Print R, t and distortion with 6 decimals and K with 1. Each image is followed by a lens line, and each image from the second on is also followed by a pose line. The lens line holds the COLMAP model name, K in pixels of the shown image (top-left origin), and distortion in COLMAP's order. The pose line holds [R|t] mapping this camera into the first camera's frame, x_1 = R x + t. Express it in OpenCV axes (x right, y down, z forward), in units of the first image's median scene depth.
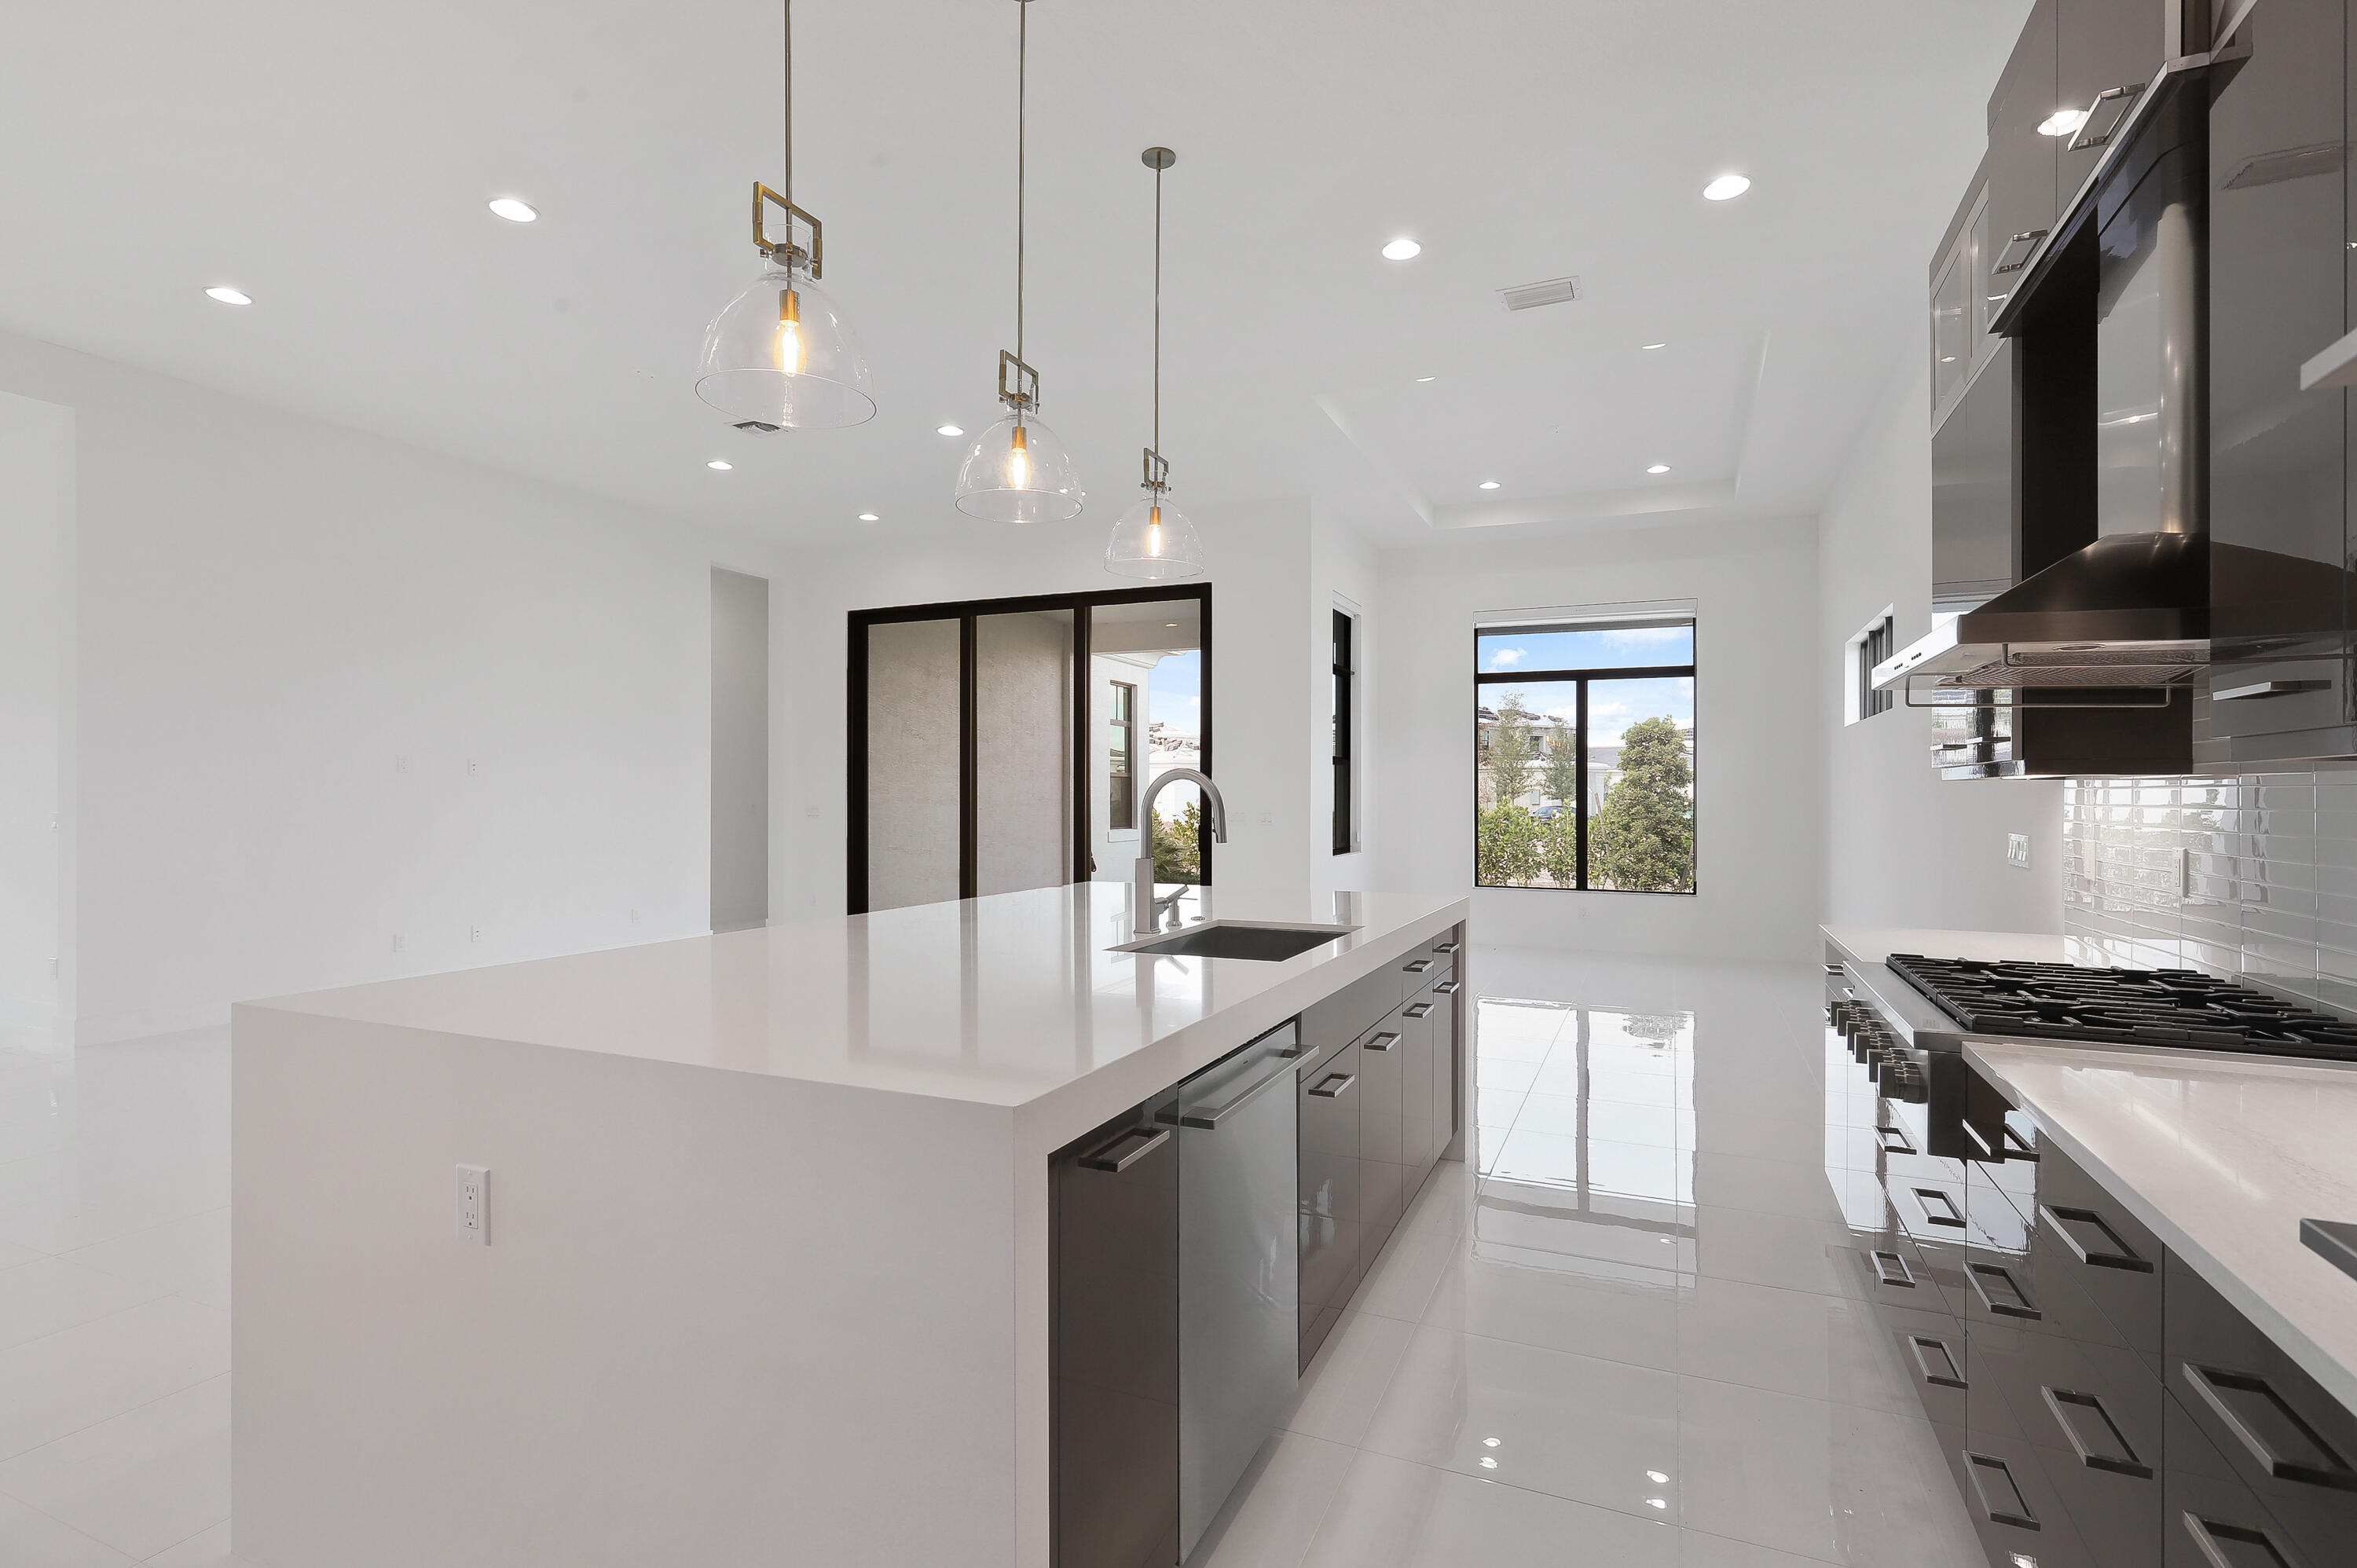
lens RADIAL K [[1137.0, 0, 1183.7], [0, 1137.0, 809.4], [0, 0, 1]] dist [0.004101, 0.000566]
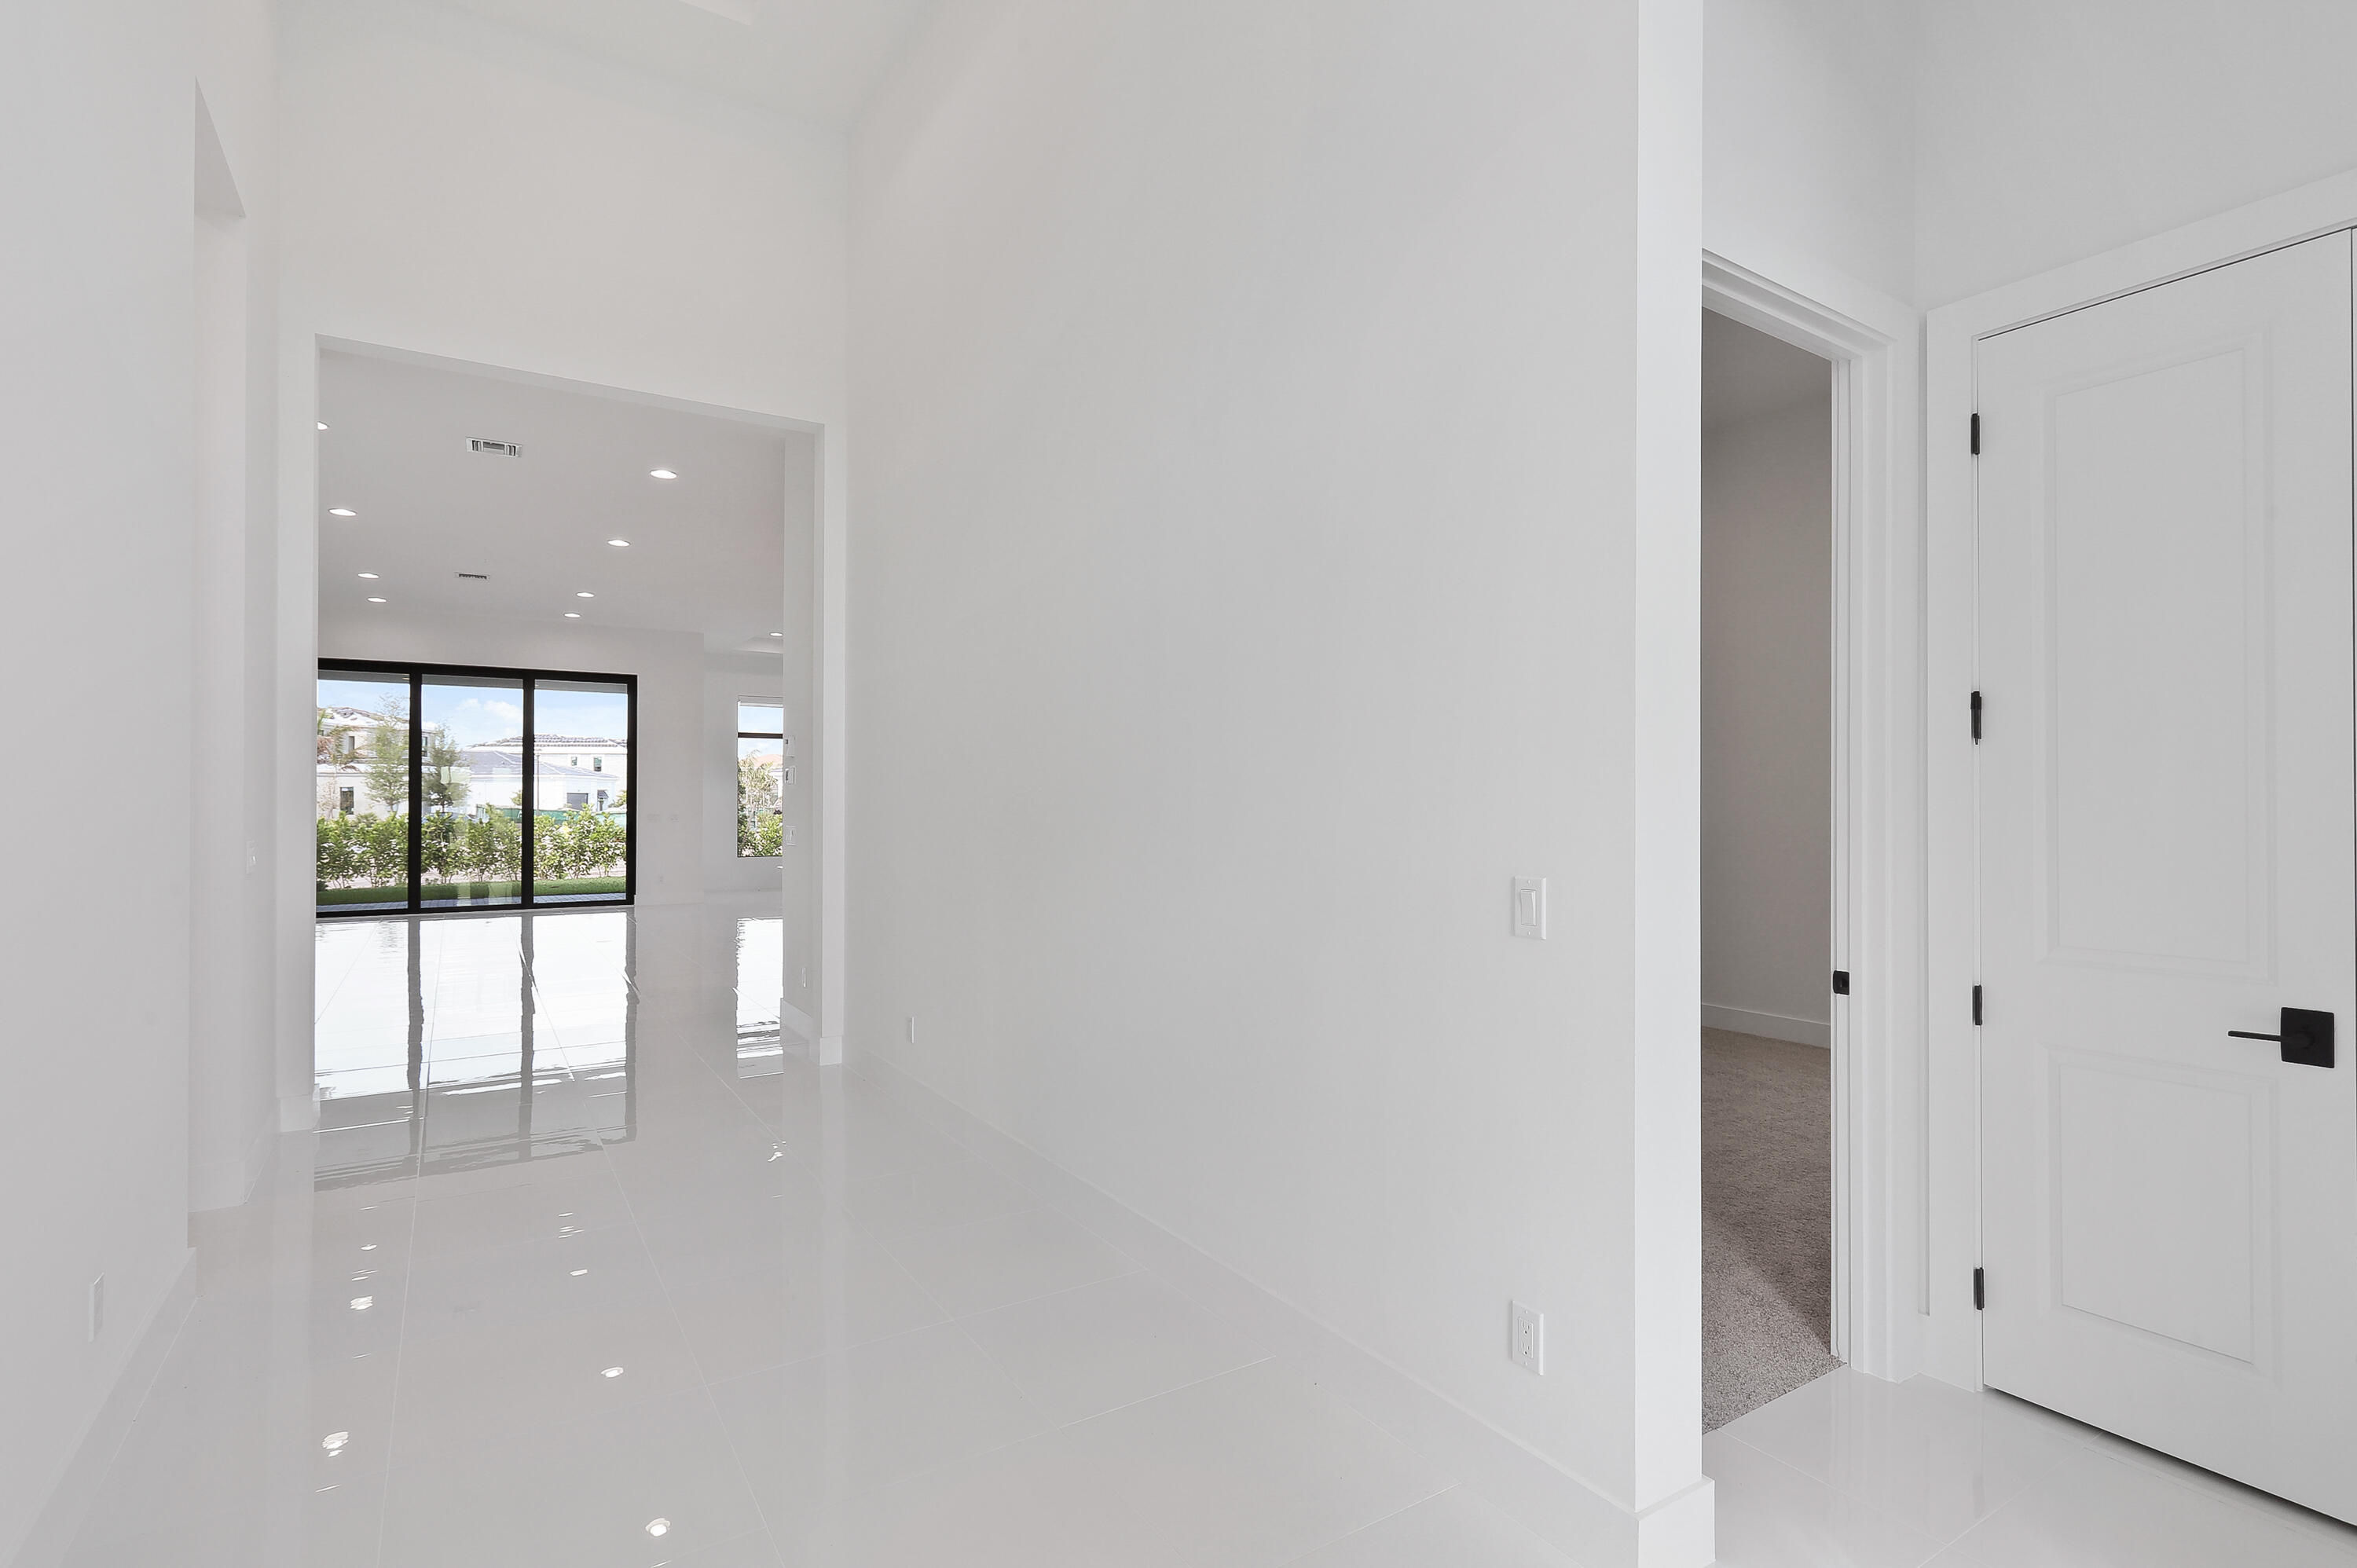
lens RADIAL K [[1130.3, 0, 1177.9], [0, 1130.3, 806.5], [0, 0, 1]] dist [0.000918, 0.000626]
pose [[0.566531, -0.006428, 0.824016, -0.799968], [0.012741, 0.999918, -0.000960, 0.003443], [-0.823942, 0.011042, 0.566566, -0.529312]]
